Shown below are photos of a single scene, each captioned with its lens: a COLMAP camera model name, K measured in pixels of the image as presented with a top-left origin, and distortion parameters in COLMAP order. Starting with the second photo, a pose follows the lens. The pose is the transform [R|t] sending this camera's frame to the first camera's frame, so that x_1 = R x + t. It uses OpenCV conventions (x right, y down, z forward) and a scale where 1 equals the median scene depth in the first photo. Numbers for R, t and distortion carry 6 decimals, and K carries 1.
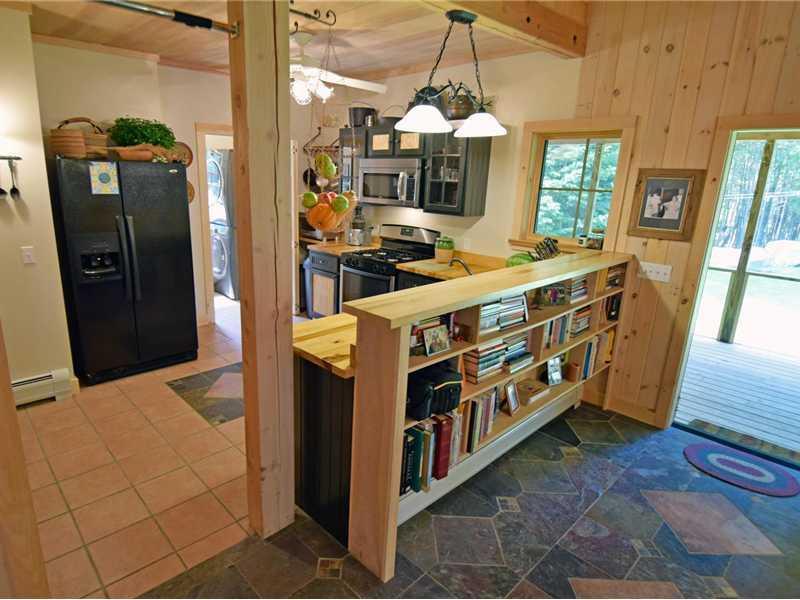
lens RADIAL K [[465.7, 0, 395.1], [0, 465.7, 299.9], [0, 0, 1]] dist [0.014270, -0.001698]
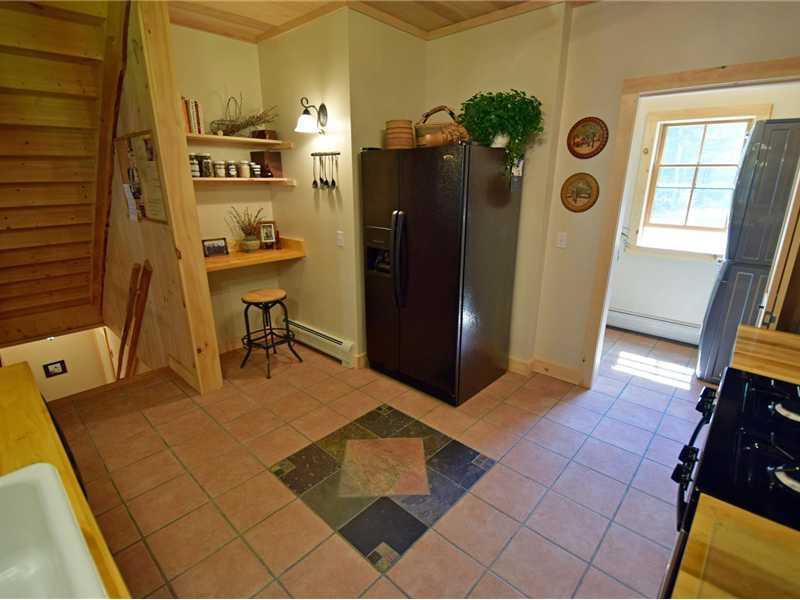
lens RADIAL K [[397.9, 0, 402.3], [0, 397.9, 295.0], [0, 0, 1]] dist [-0.004312, -0.007021]
pose [[0.043741, 0.250849, -0.967038, 0.199947], [-0.261097, 0.937193, 0.231297, -0.217617], [0.964321, 0.242374, 0.106489, 1.008159]]
